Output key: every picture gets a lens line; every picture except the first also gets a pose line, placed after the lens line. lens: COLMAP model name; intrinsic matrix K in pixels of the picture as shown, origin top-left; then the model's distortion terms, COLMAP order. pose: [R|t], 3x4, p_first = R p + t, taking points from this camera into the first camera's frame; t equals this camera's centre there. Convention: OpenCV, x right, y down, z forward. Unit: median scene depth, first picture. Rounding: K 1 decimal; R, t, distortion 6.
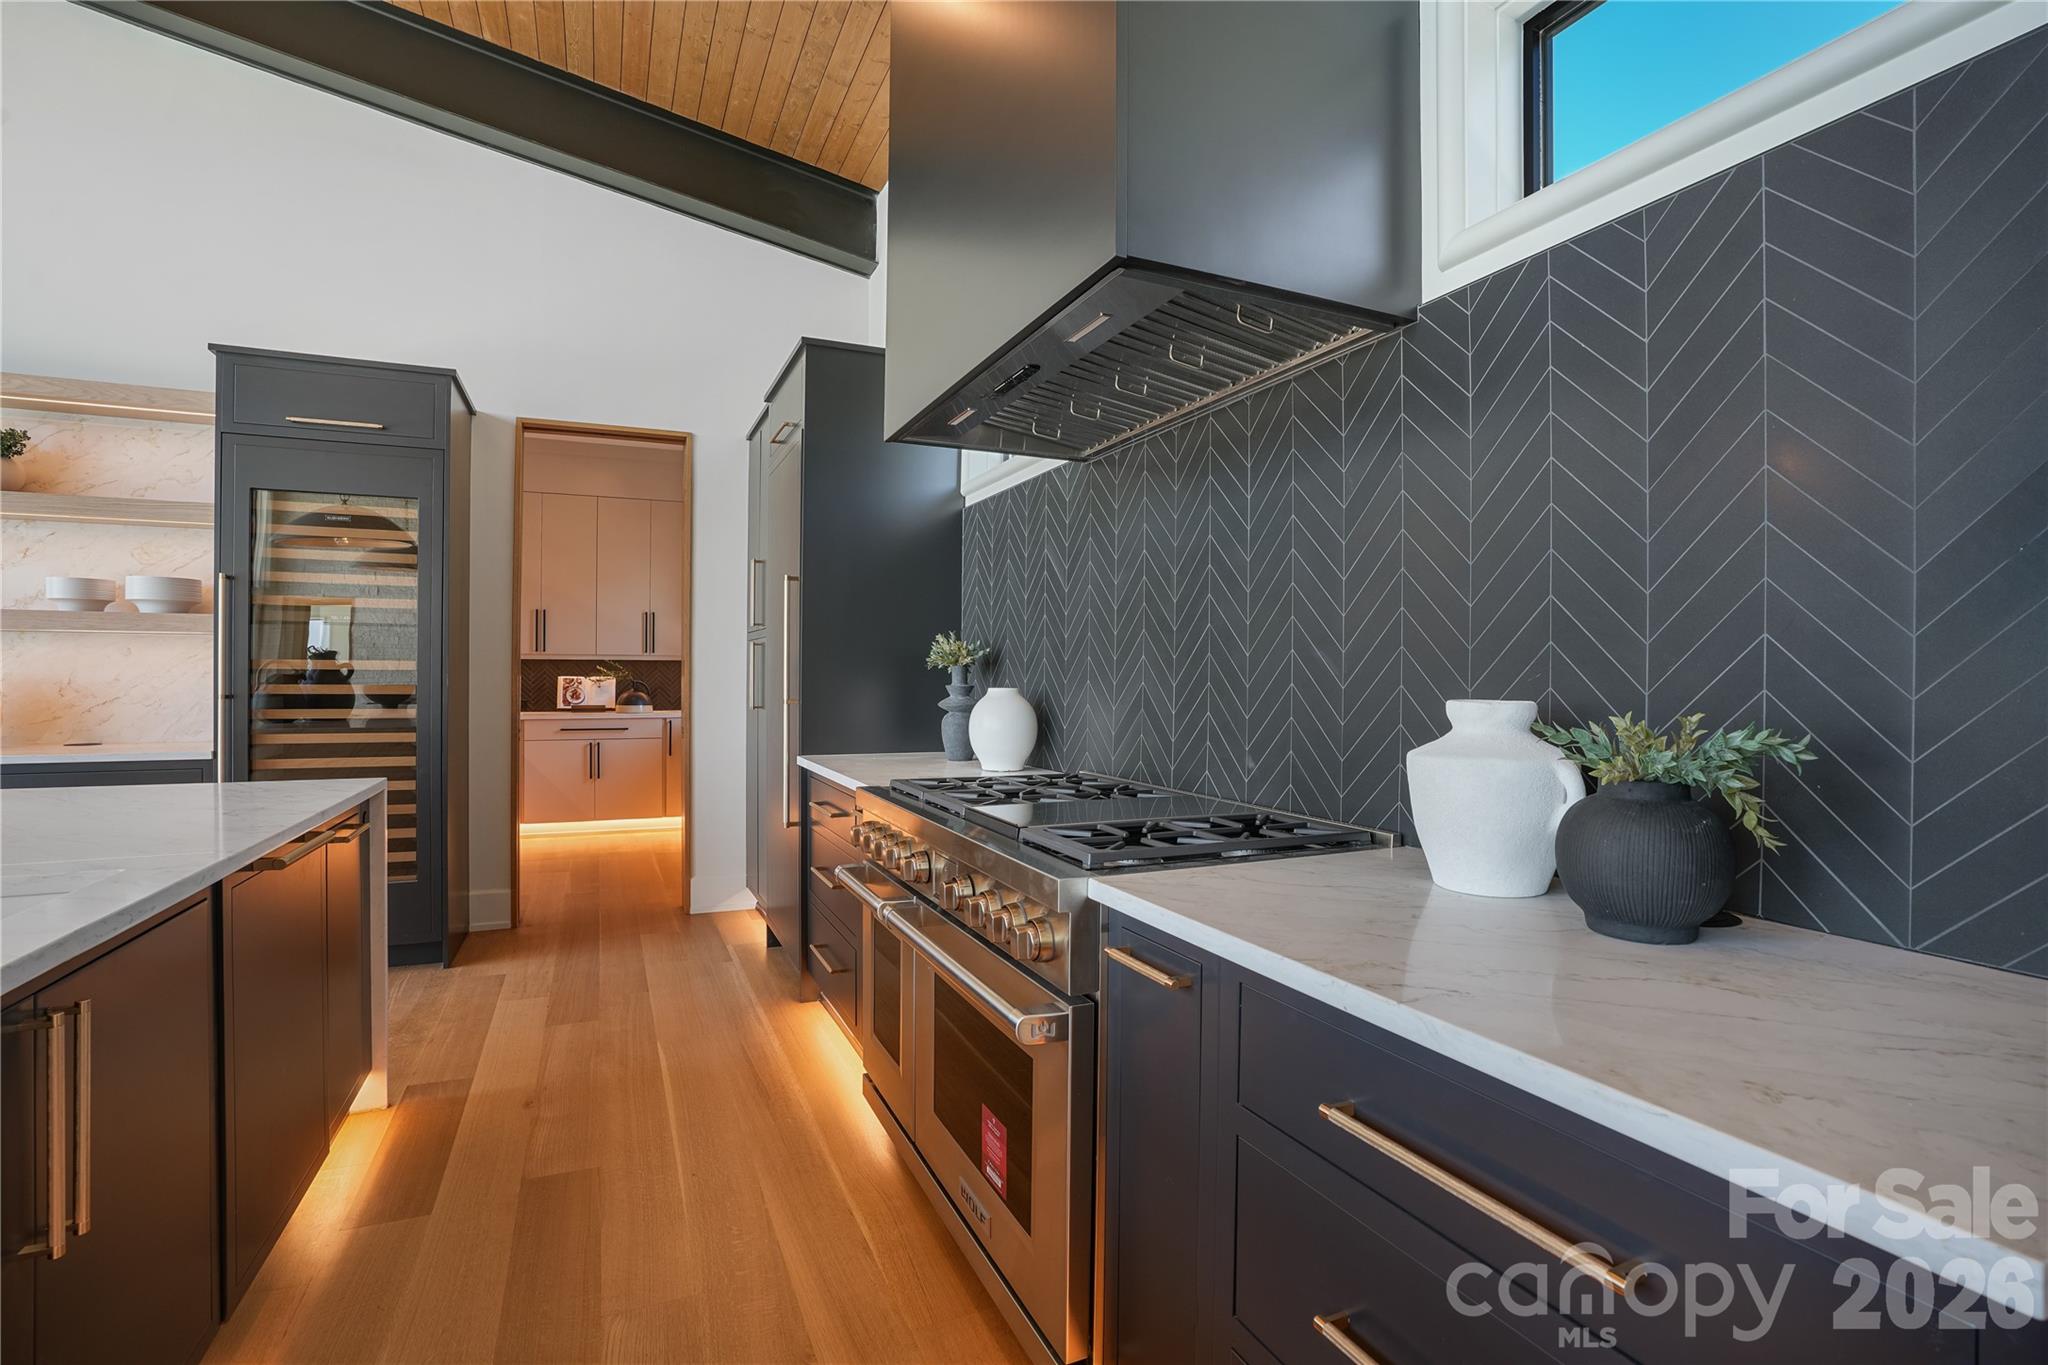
lens RADIAL K [[949.5, 0, 1017.0], [0, 949.5, 673.3], [0, 0, 1]] dist [-0.067453, 0.029620]
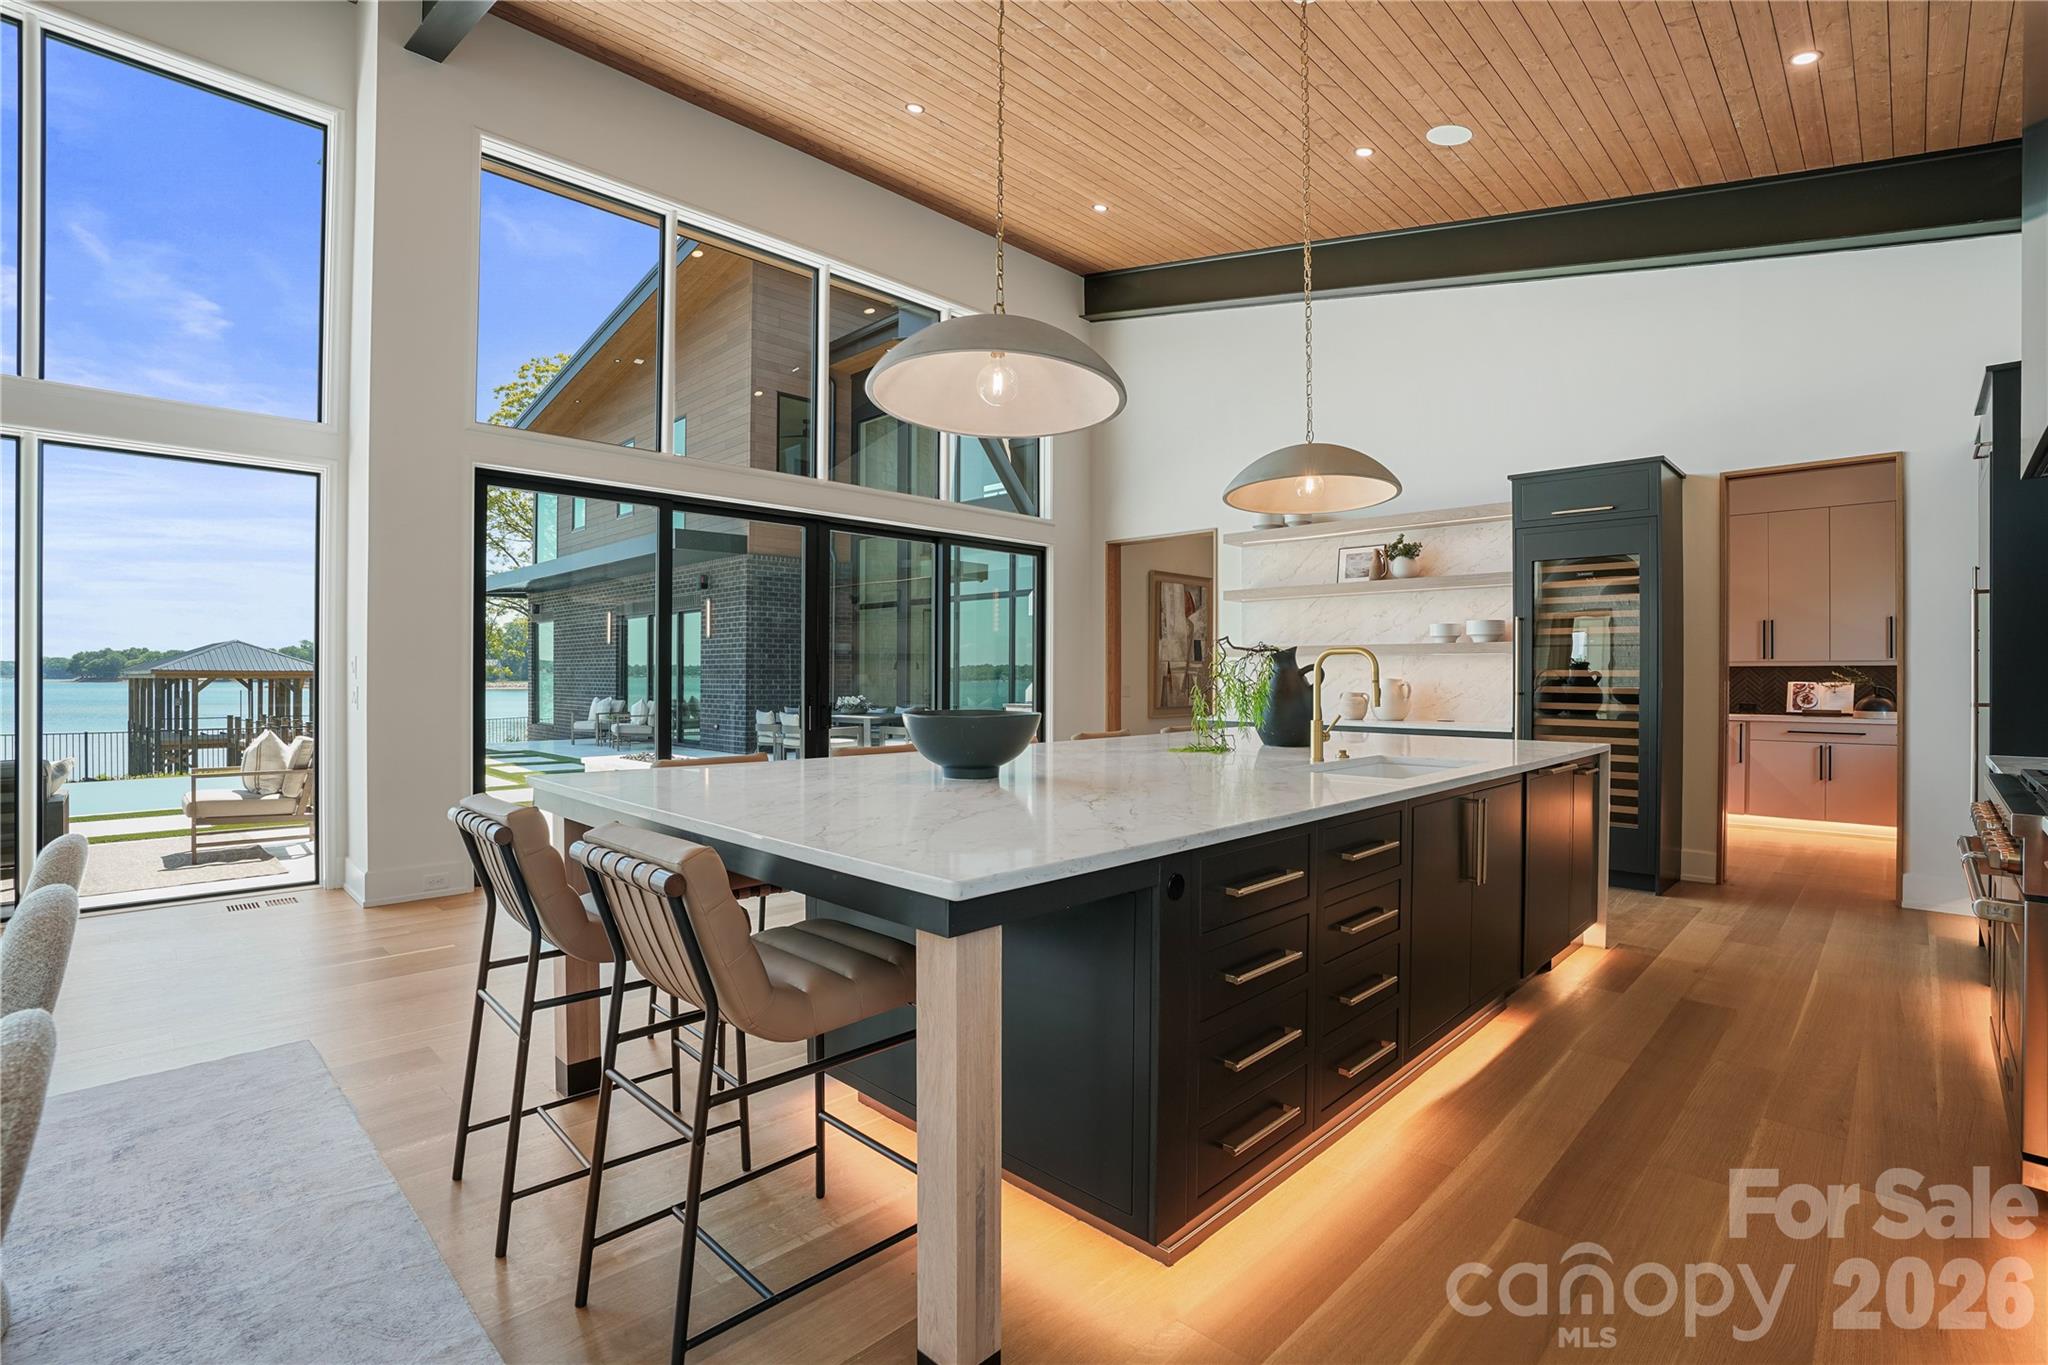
lens RADIAL K [[949.5, 0, 1017.0], [0, 949.5, 673.3], [0, 0, 1]] dist [-0.067453, 0.029620]
pose [[0.366848, -0.004976, -0.930267, 0.250268], [-0.000701, 0.999984, -0.005626, 0.000002], [0.930280, 0.002716, 0.366839, -0.311043]]
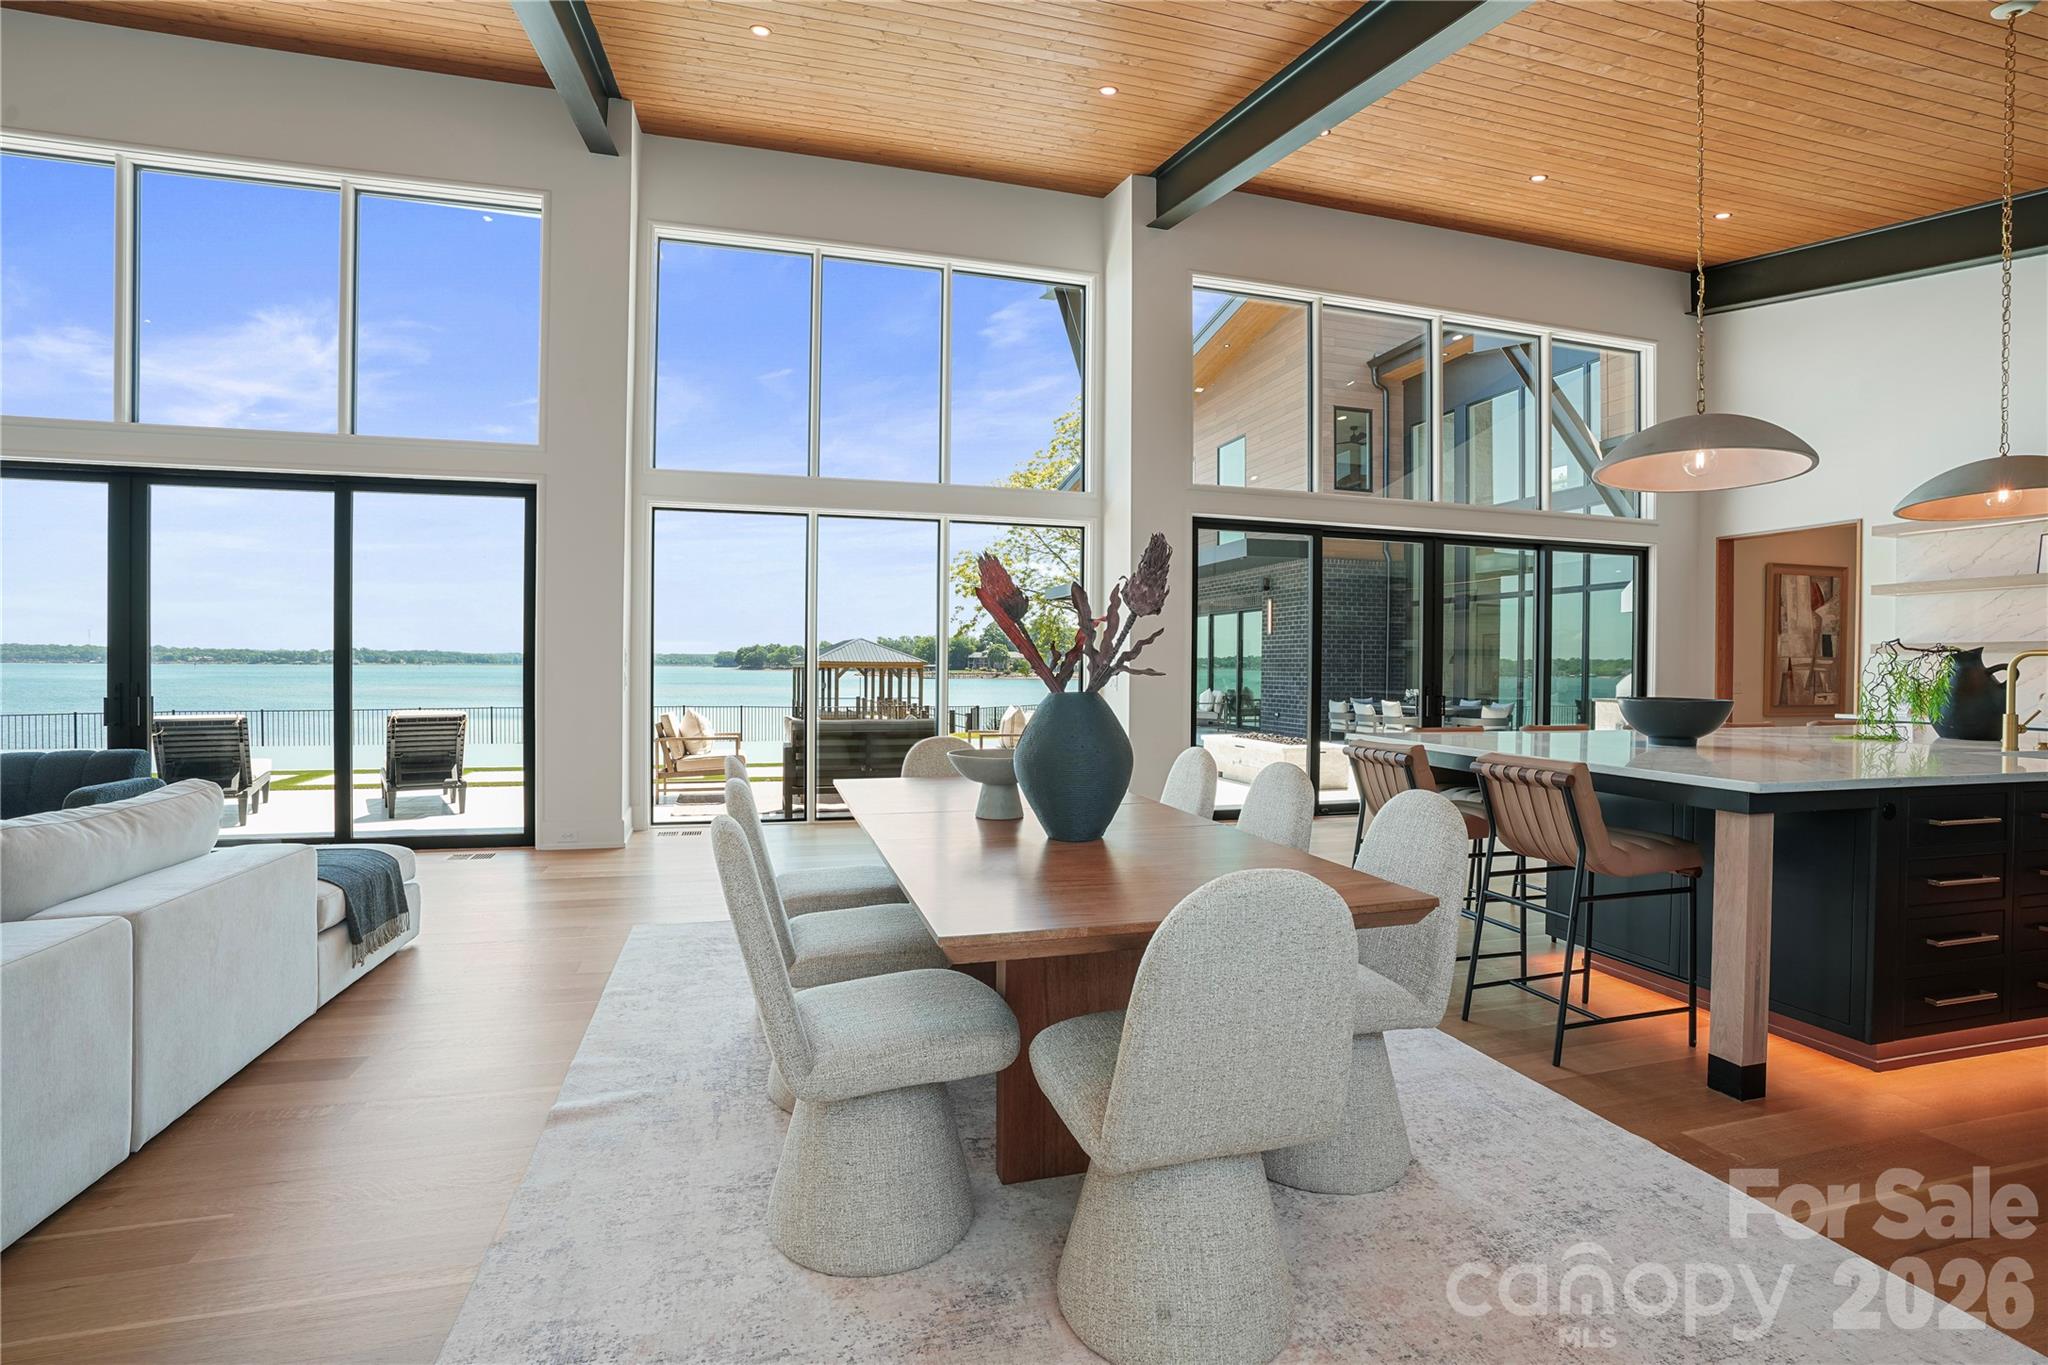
lens RADIAL K [[949.5, 0, 1017.0], [0, 949.5, 673.3], [0, 0, 1]] dist [-0.067453, 0.029620]
pose [[-0.135820, 0.003400, -0.990728, 0.835270], [-0.008647, 0.999952, 0.004617, 0.000531], [0.990696, 0.009194, -0.135784, -0.812989]]
